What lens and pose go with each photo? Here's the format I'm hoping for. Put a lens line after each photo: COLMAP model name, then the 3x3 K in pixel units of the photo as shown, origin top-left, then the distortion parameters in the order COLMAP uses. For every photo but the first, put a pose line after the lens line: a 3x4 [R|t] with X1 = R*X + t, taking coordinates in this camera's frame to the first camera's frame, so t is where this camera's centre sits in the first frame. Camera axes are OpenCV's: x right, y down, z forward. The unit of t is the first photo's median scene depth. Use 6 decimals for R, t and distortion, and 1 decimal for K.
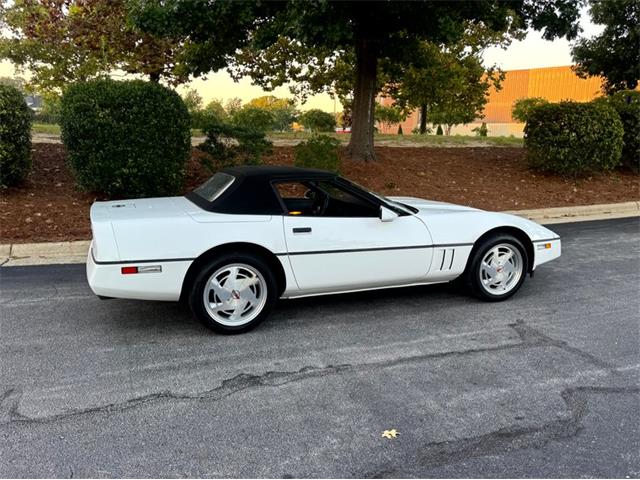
lens RADIAL K [[507.7, 0, 319.3], [0, 507.7, 241.7], [0, 0, 1]] dist [0.035653, -0.049978]
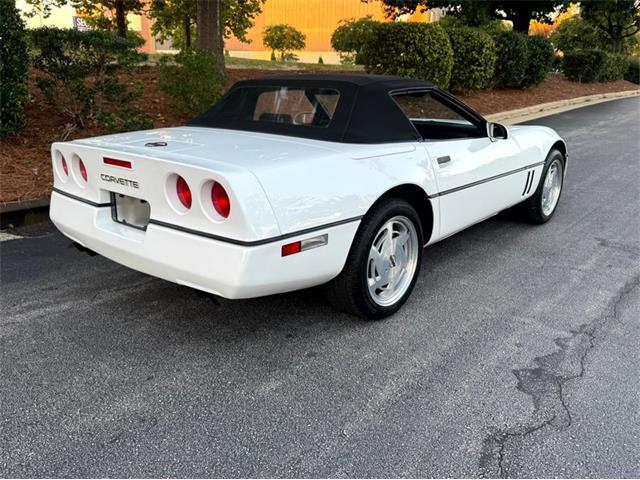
lens RADIAL K [[507.7, 0, 308.6], [0, 507.7, 253.6], [0, 0, 1]] dist [0.035653, -0.049978]
pose [[0.887084, -0.155977, 0.434457, -0.488391], [0.089862, 0.981528, 0.168901, -0.028244], [-0.452776, -0.110789, 0.884714, 0.381118]]
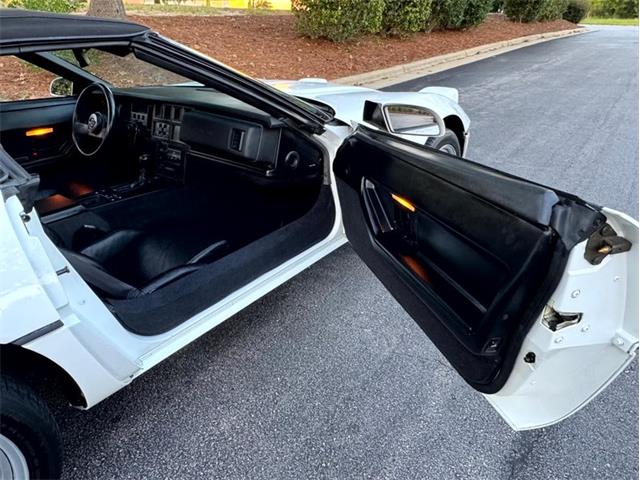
lens RADIAL K [[432.4, 0, 315.0], [0, 432.4, 236.7], [0, 0, 1]] dist [-0.024111, 0.014385]
pose [[0.863120, -0.247931, 0.439947, -0.018138], [0.121930, 0.947724, 0.294877, -0.064909], [-0.490057, -0.200871, 0.848230, 0.647923]]
